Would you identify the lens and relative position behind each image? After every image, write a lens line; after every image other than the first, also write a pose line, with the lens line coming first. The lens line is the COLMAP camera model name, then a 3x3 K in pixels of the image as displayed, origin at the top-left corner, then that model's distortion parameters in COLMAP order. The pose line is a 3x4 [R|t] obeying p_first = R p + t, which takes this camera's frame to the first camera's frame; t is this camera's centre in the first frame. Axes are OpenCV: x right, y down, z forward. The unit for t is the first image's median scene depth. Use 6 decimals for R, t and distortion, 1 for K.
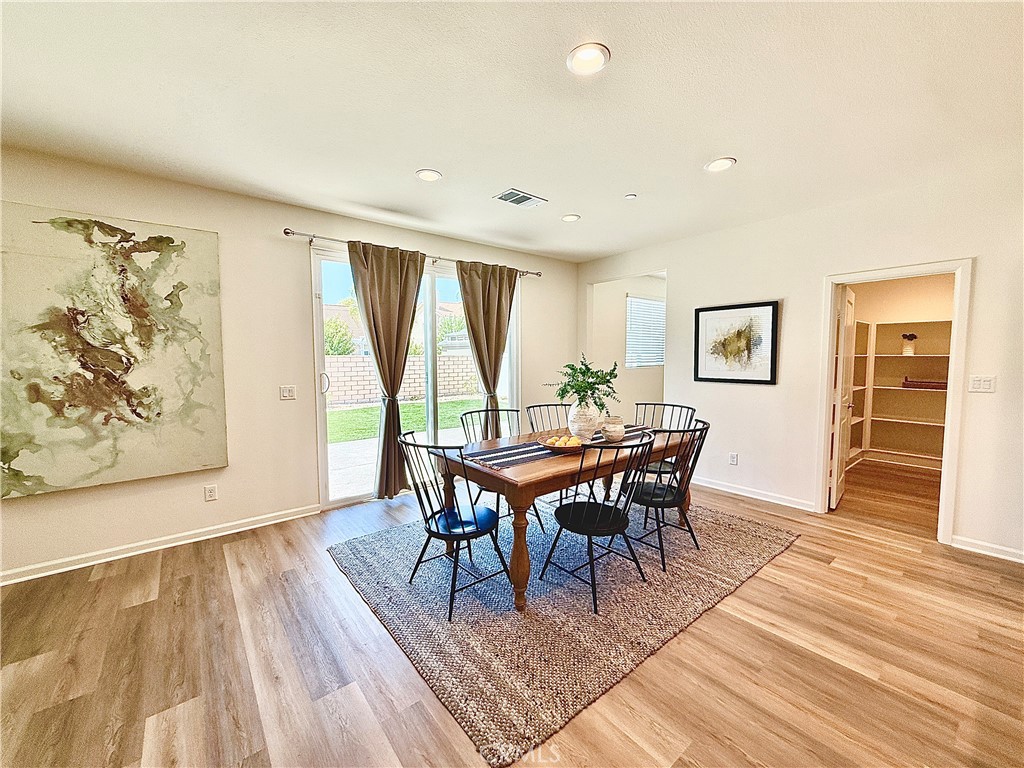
lens RADIAL K [[410.4, 0, 511.0], [0, 410.4, 381.9], [0, 0, 1]] dist [-0.000195, 0.000557]
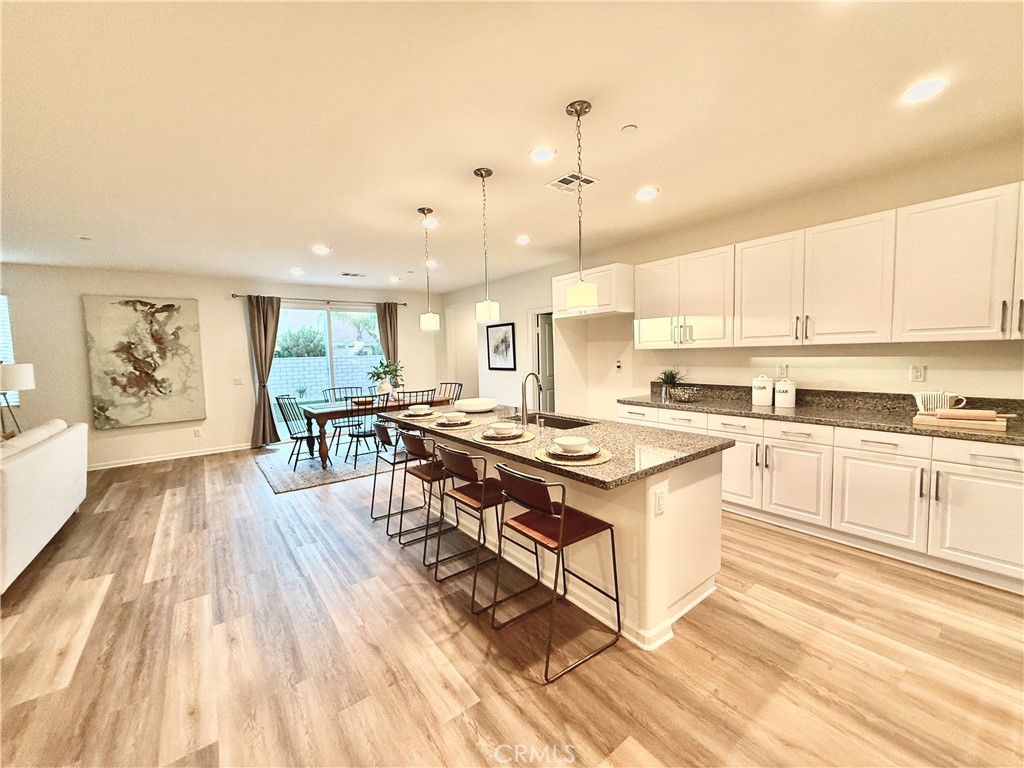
lens RADIAL K [[410.4, 0, 510.2], [0, 410.4, 381.8], [0, 0, 1]] dist [-0.000195, 0.000557]
pose [[0.999330, -0.023239, -0.028264, 0.913724], [0.023481, 0.999690, 0.008276, 0.055497], [0.028063, -0.008935, 0.999566, -1.018044]]
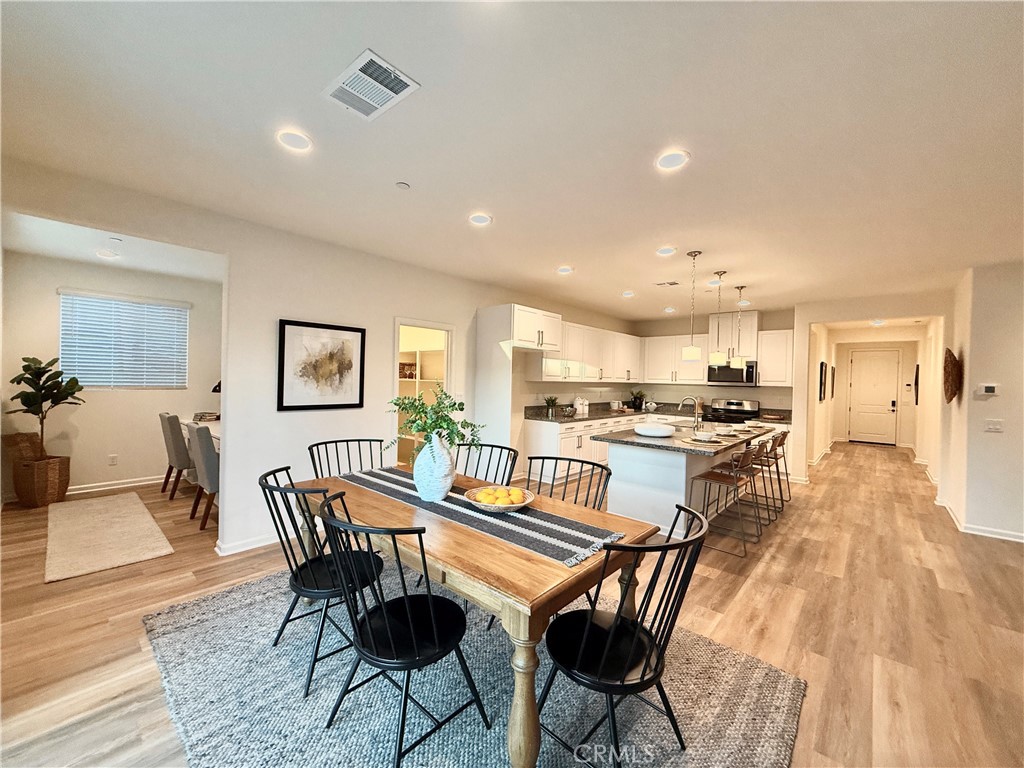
lens RADIAL K [[410.4, 0, 507.0], [0, 410.4, 379.6], [0, 0, 1]] dist [-0.000195, 0.000557]
pose [[-0.161510, -0.003008, 0.986867, -0.630934], [0.040695, 0.999124, 0.009706, -0.080763], [-0.986032, 0.041728, -0.161246, 1.093012]]
